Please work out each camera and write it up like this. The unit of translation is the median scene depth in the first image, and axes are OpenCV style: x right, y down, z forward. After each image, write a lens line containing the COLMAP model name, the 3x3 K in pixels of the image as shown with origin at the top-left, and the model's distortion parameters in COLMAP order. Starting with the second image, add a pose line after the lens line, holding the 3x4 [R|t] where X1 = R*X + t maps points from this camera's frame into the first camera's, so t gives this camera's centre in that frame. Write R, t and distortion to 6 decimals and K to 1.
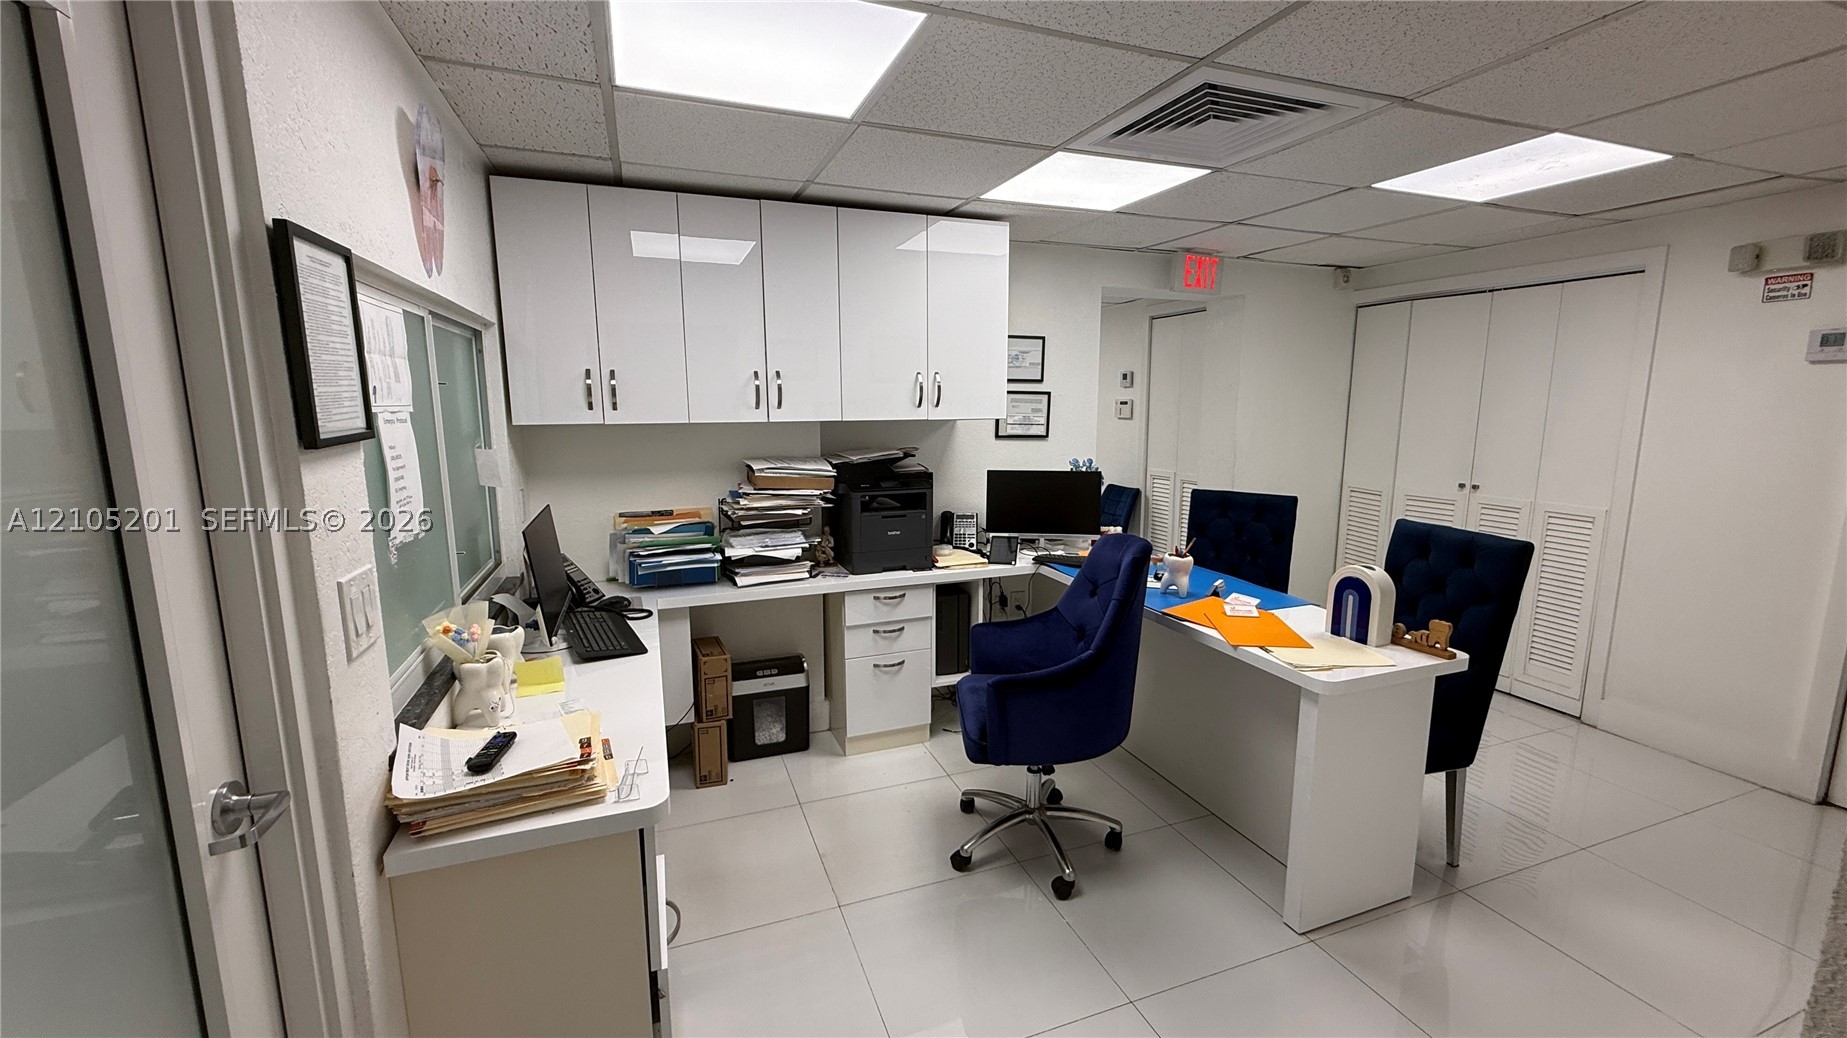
lens RADIAL K [[732.6, 0, 918.9], [0, 732.6, 515.2], [0, 0, 1]] dist [-0.008663, -0.000310]
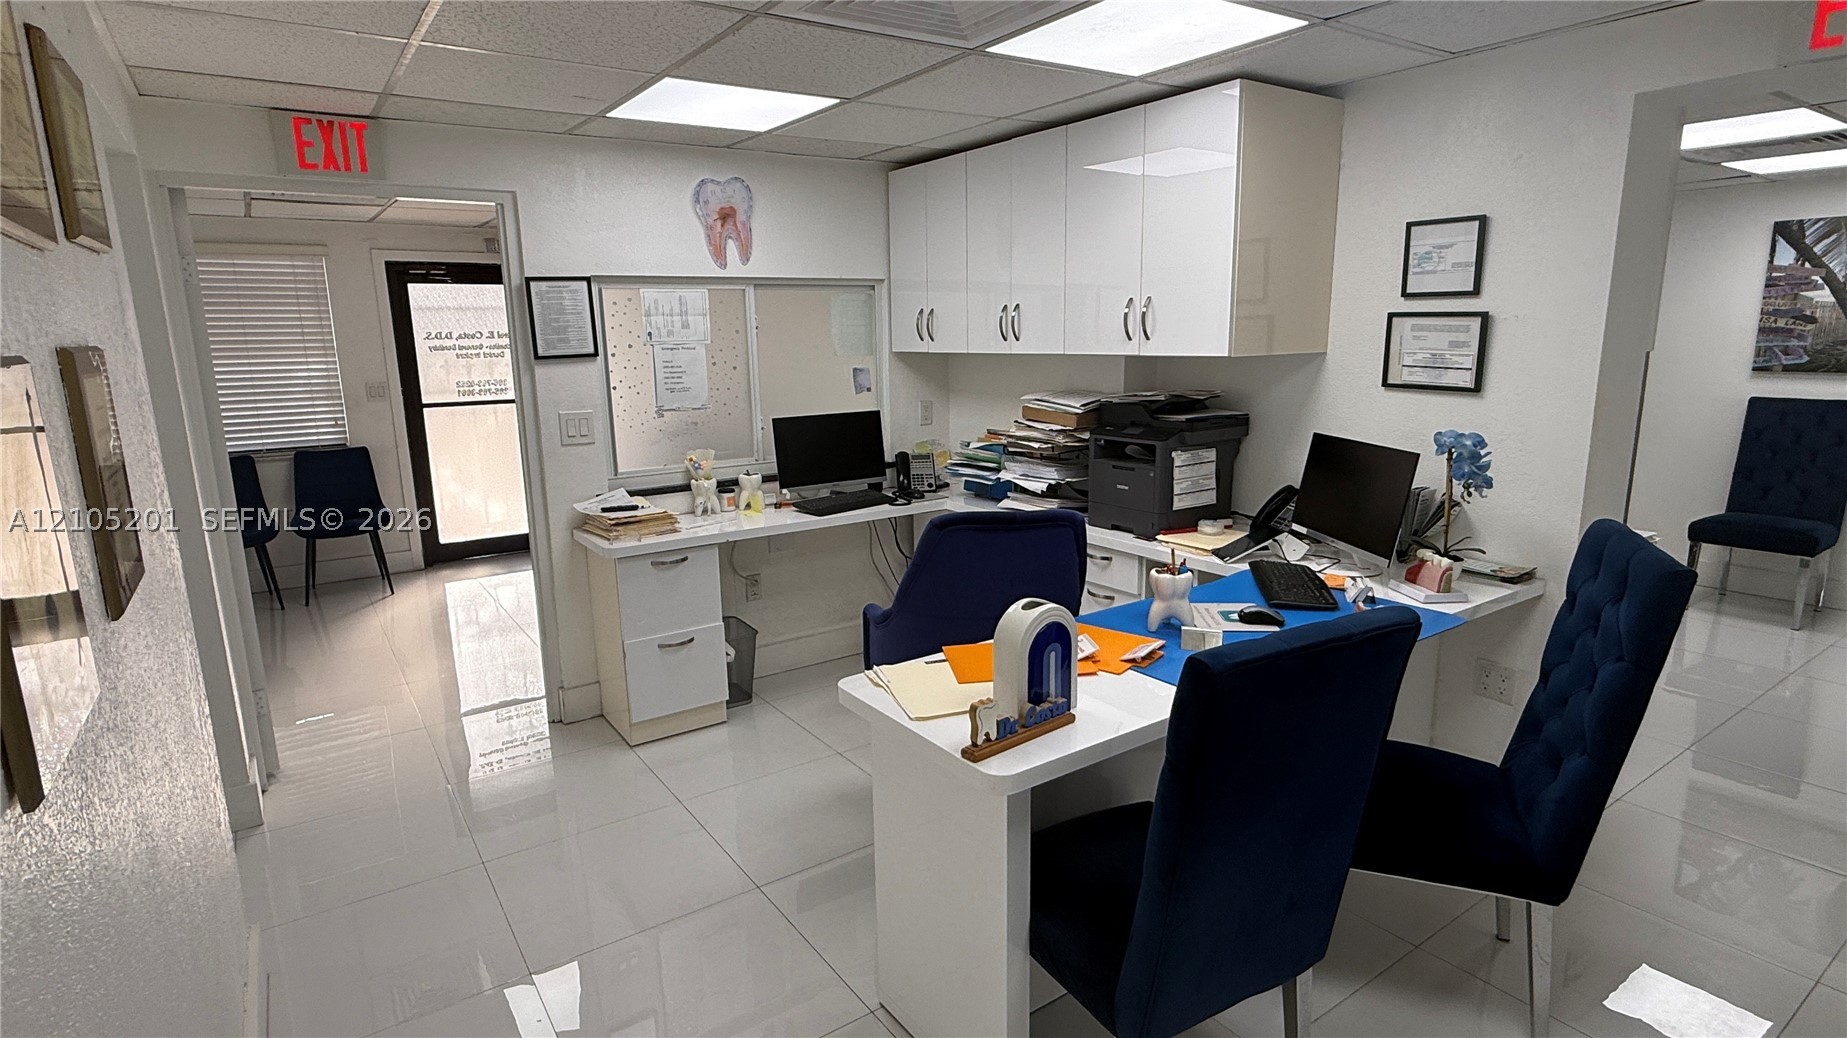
lens RADIAL K [[935.6, 0, 918.8], [0, 935.6, 516.2], [0, 0, 1]] dist [-0.000981, -0.000205]
pose [[0.254961, 0.184003, -0.949283, 0.789341], [-0.134286, 0.978952, 0.153687, -0.065192], [0.957582, 0.088291, 0.274303, 0.389920]]
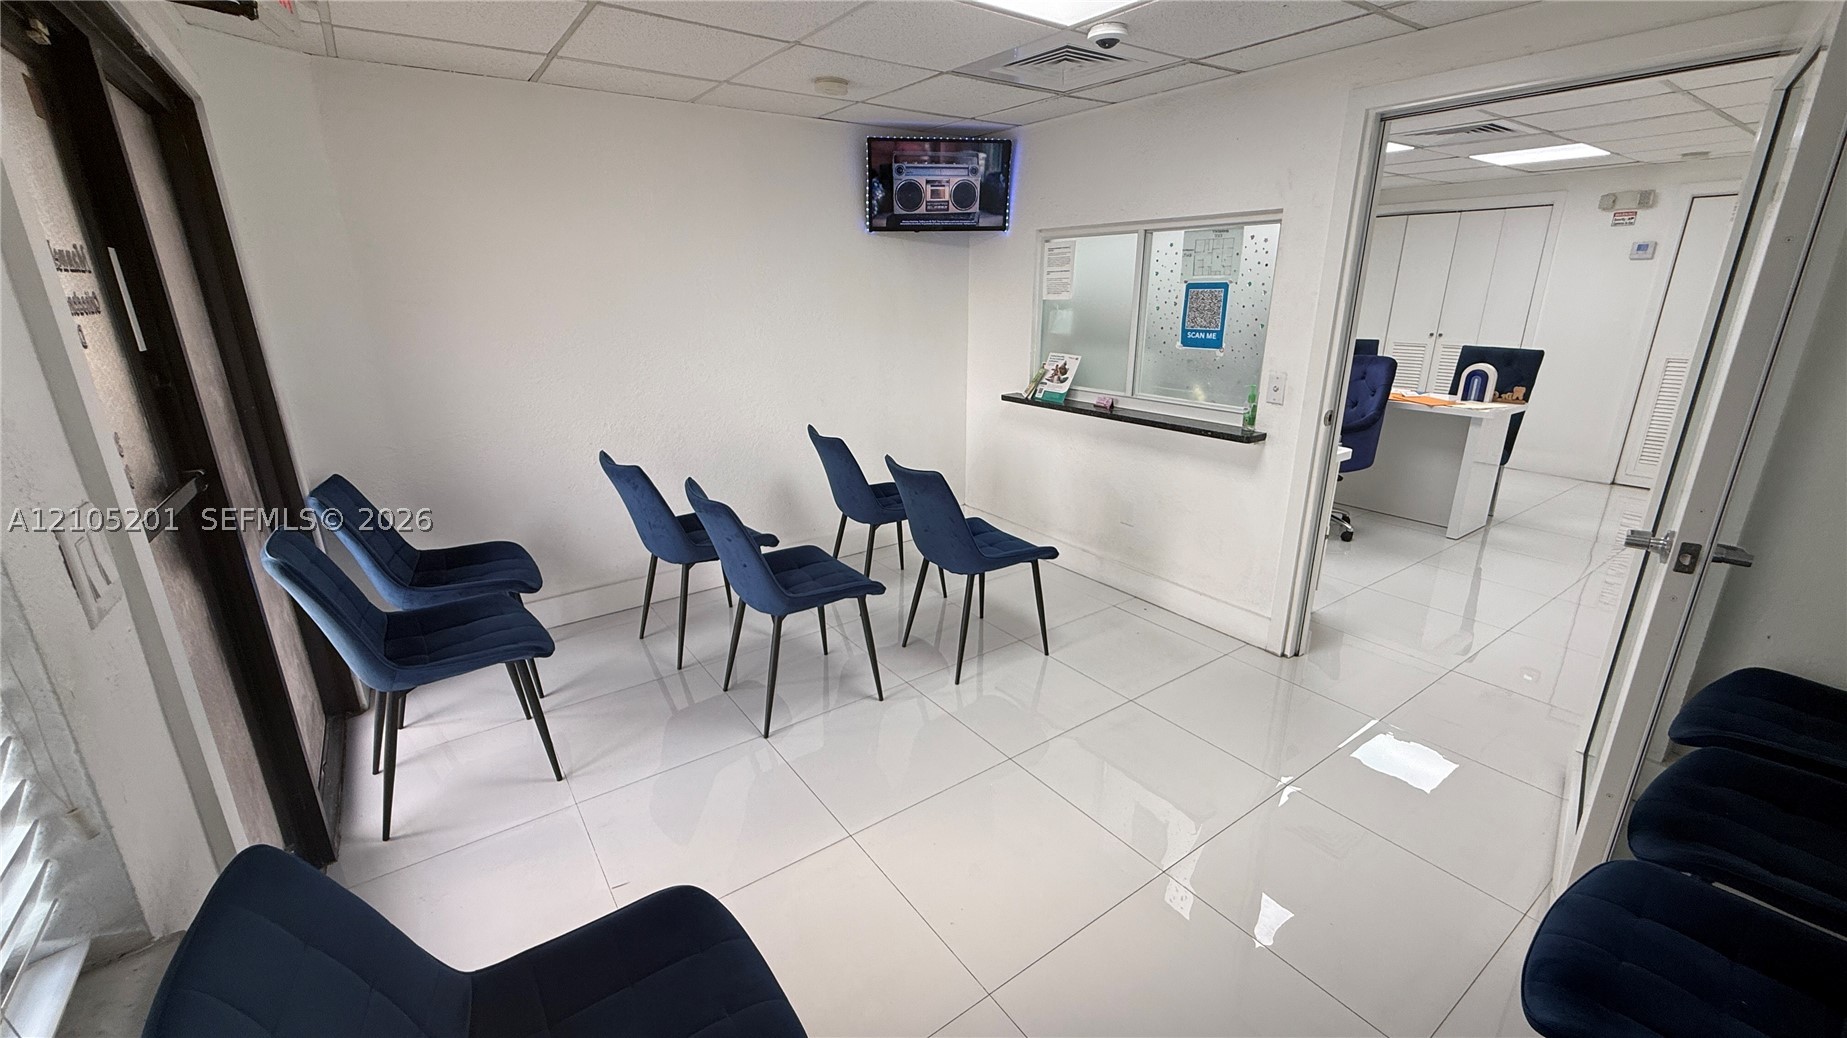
lens RADIAL K [[732.6, 0, 926.3], [0, 732.6, 518.3], [0, 0, 1]] dist [-0.008663, -0.000310]
pose [[0.964195, -0.084473, 0.251382, -1.652968], [0.045915, 0.986772, 0.155475, 0.125869], [-0.261190, -0.138366, 0.955319, -0.680994]]
